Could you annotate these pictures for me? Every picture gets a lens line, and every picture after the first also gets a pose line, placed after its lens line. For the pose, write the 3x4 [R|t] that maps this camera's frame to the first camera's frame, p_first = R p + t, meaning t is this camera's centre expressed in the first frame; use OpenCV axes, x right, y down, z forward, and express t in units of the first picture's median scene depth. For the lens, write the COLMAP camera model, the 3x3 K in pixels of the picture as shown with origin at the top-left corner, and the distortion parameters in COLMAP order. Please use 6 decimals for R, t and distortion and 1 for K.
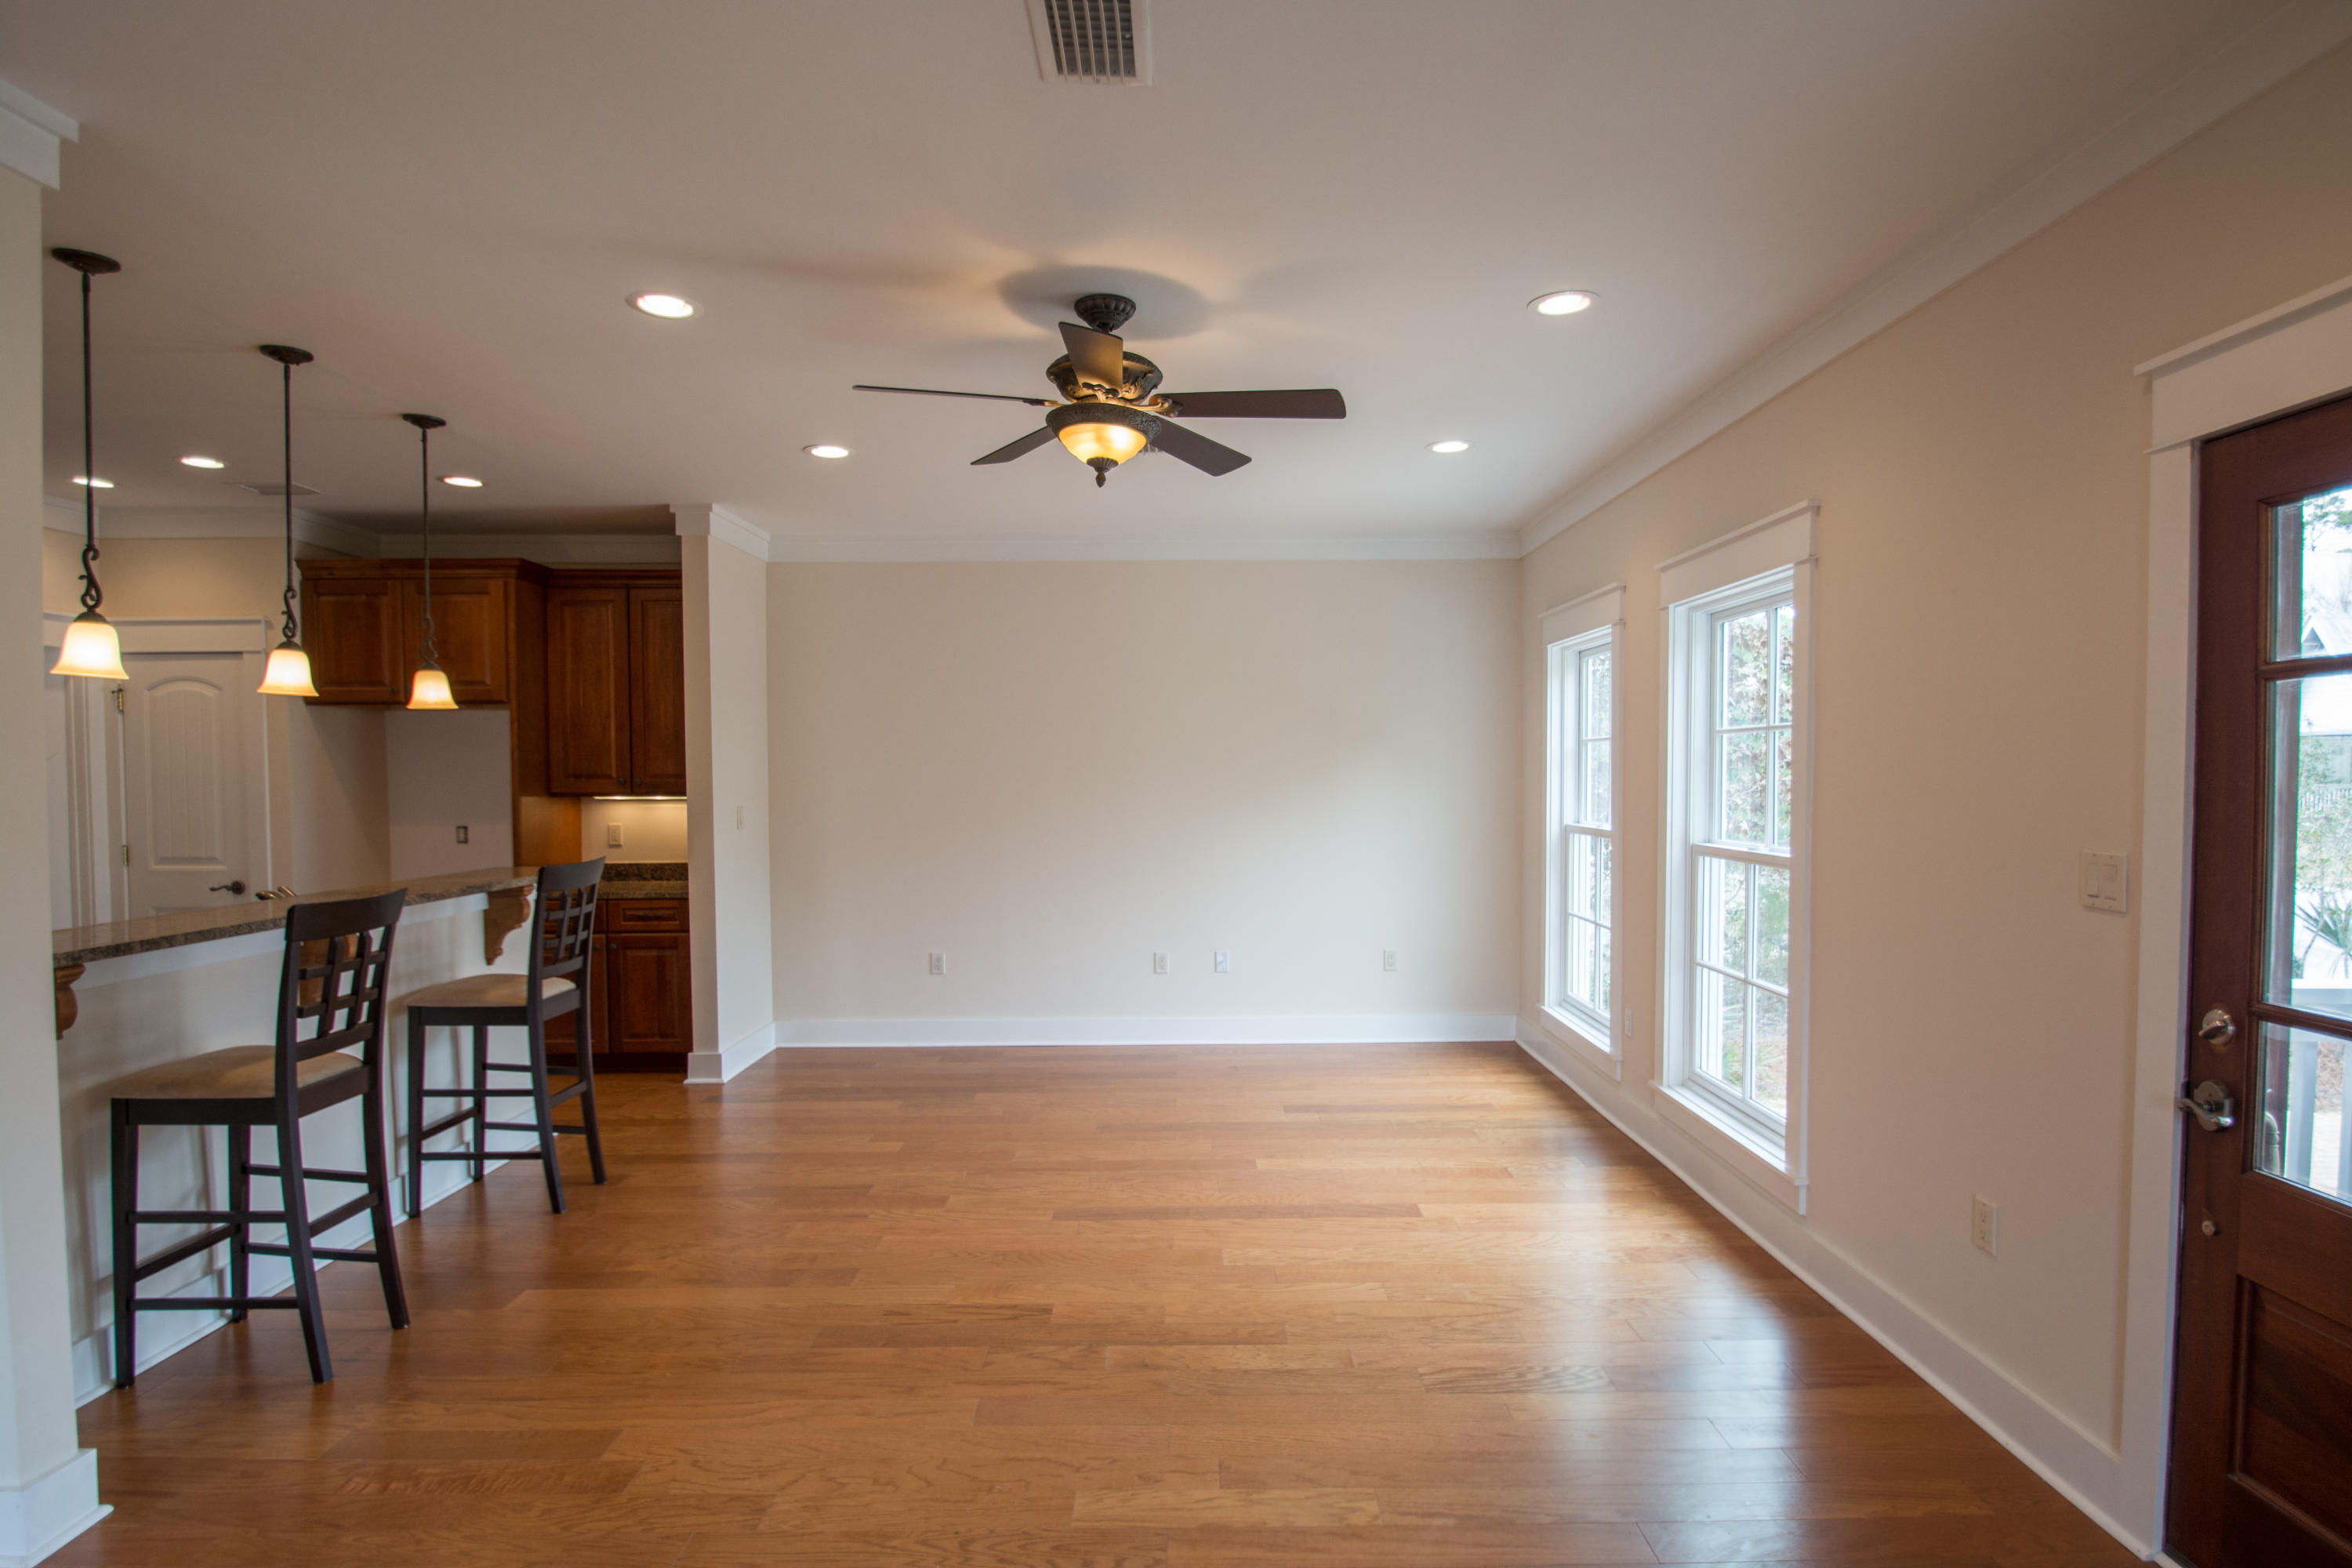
lens RADIAL K [[1218.0, 0, 1175.6], [0, 1218.0, 823.6], [0, 0, 1]] dist [-0.005590, -0.000964]
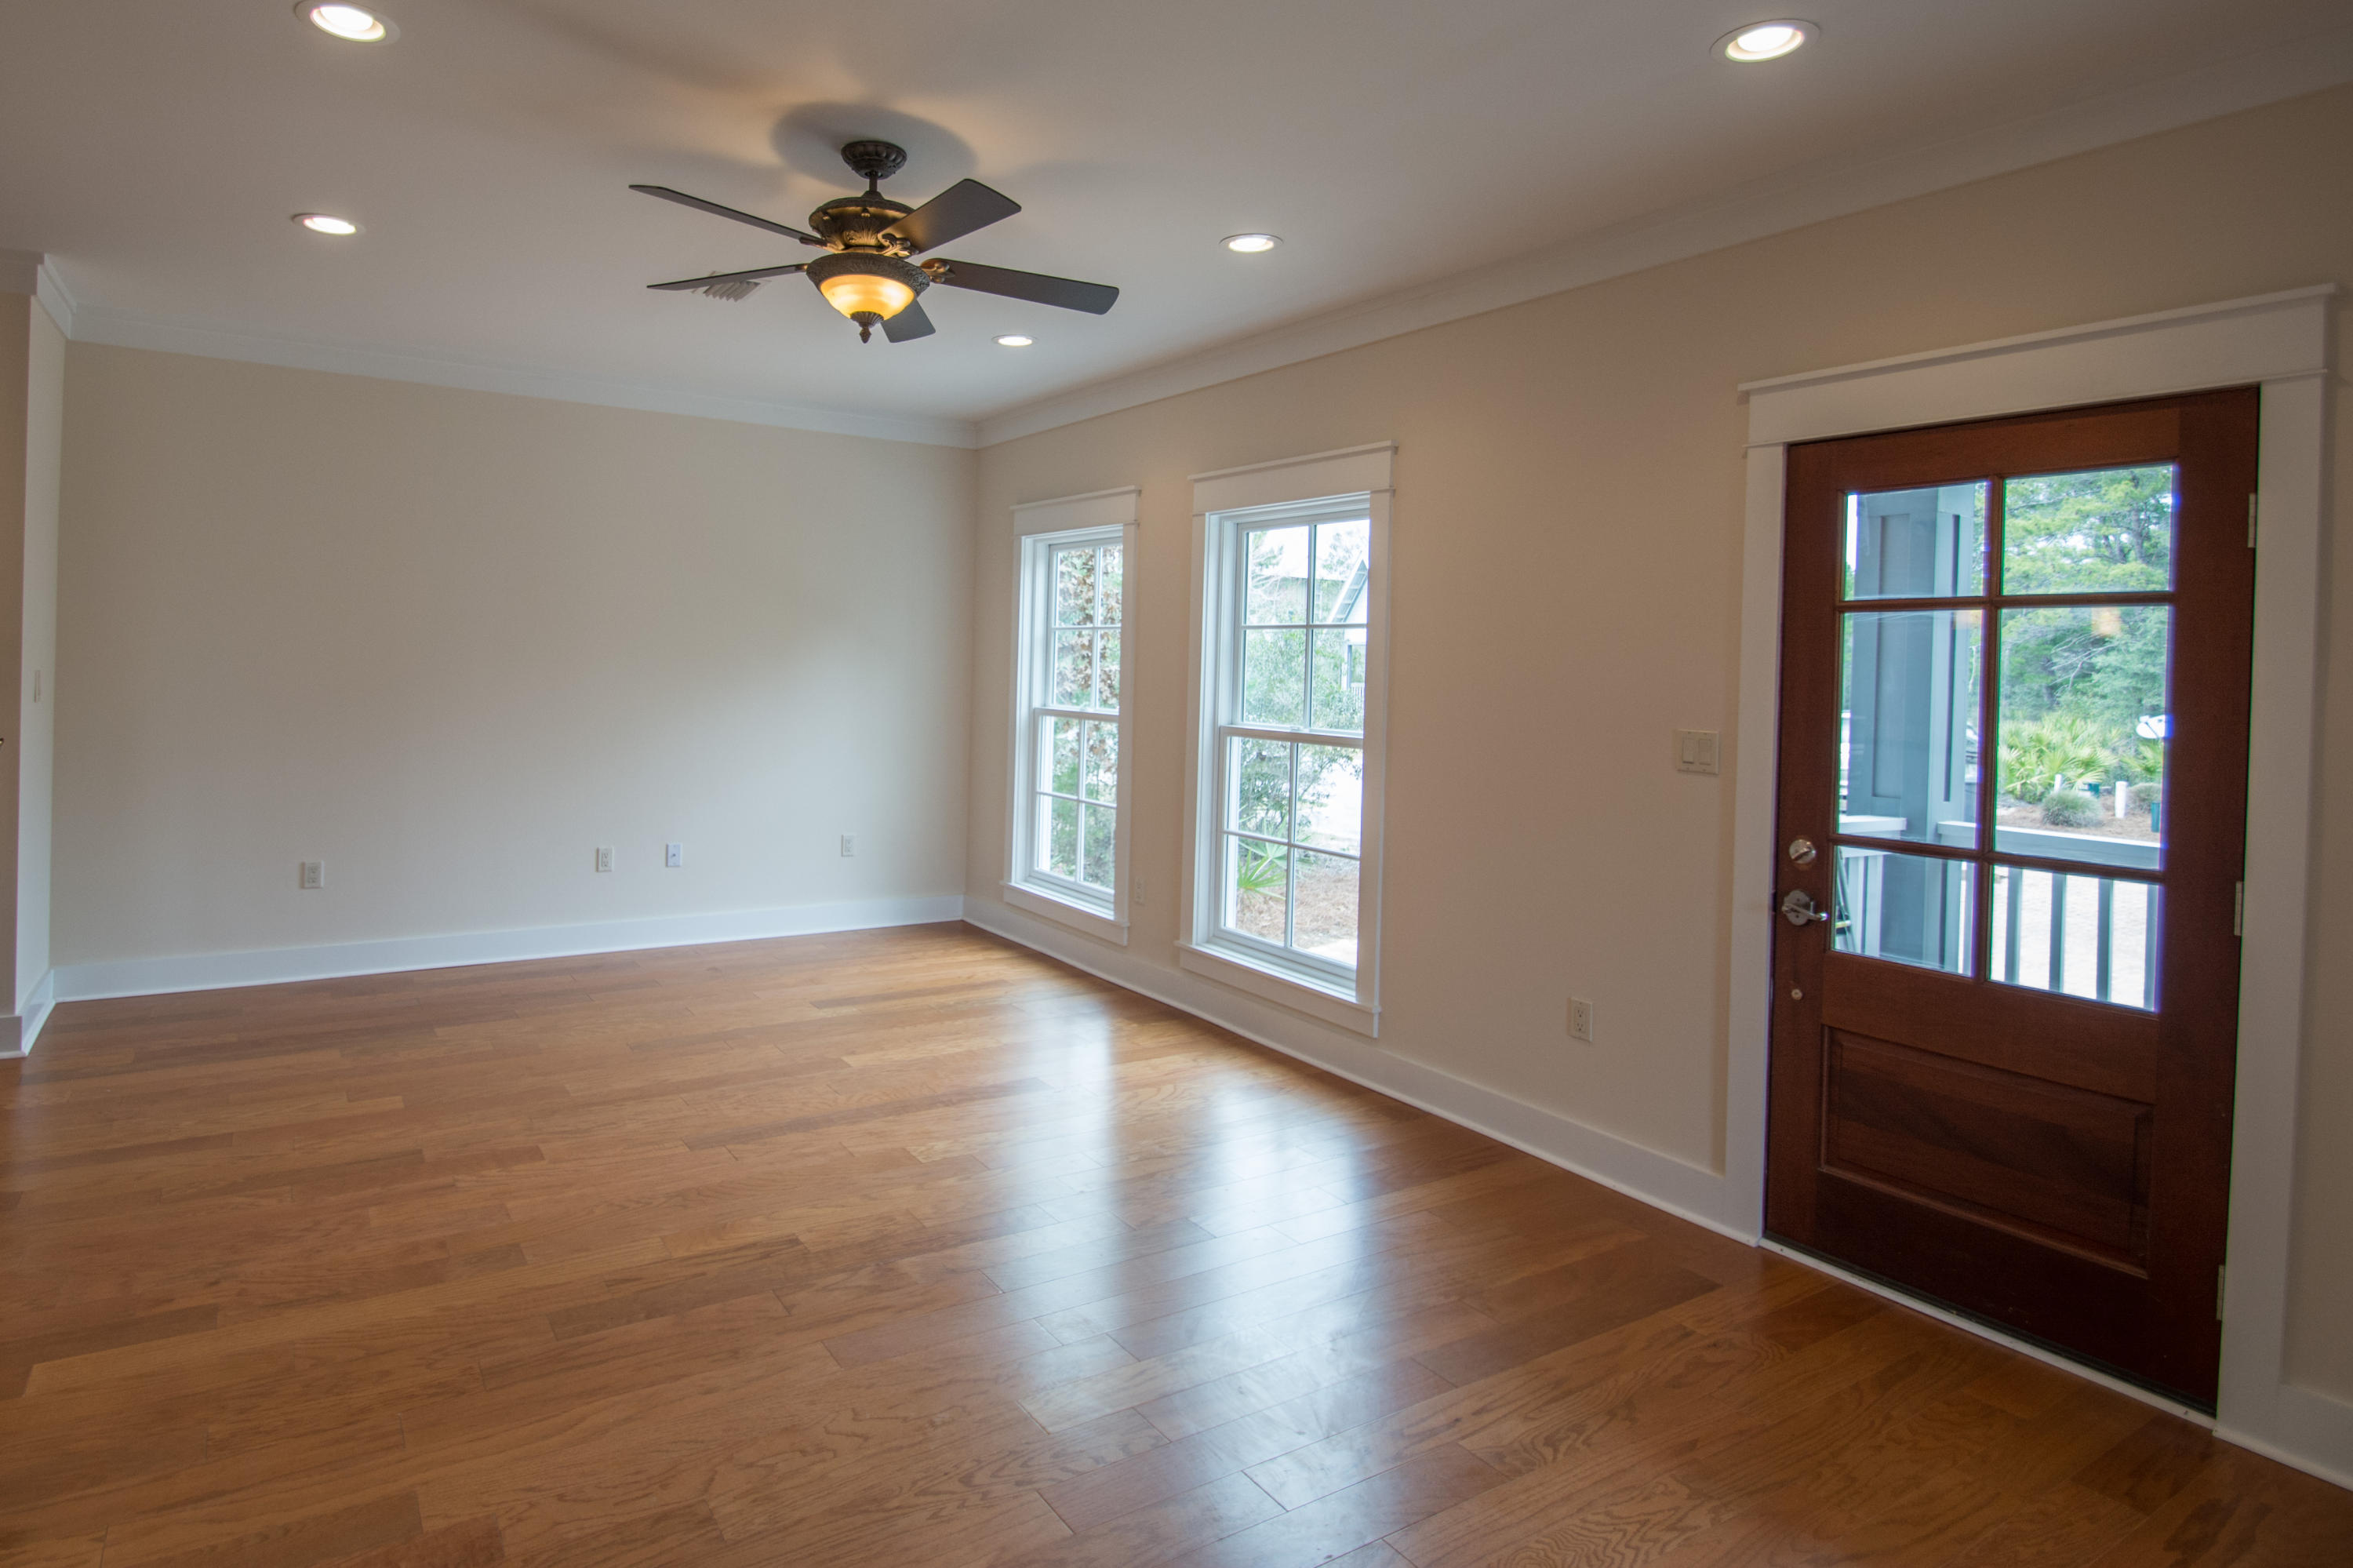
lens RADIAL K [[1266.1, 0, 1060.8], [0, 1266.1, 668.0], [0, 0, 1]] dist [0.028865, -0.019872]
pose [[0.868995, 0.025338, 0.494172, -0.364484], [-0.010353, 0.999400, -0.033038, 0.005148], [-0.494712, 0.023594, 0.868736, 0.066310]]
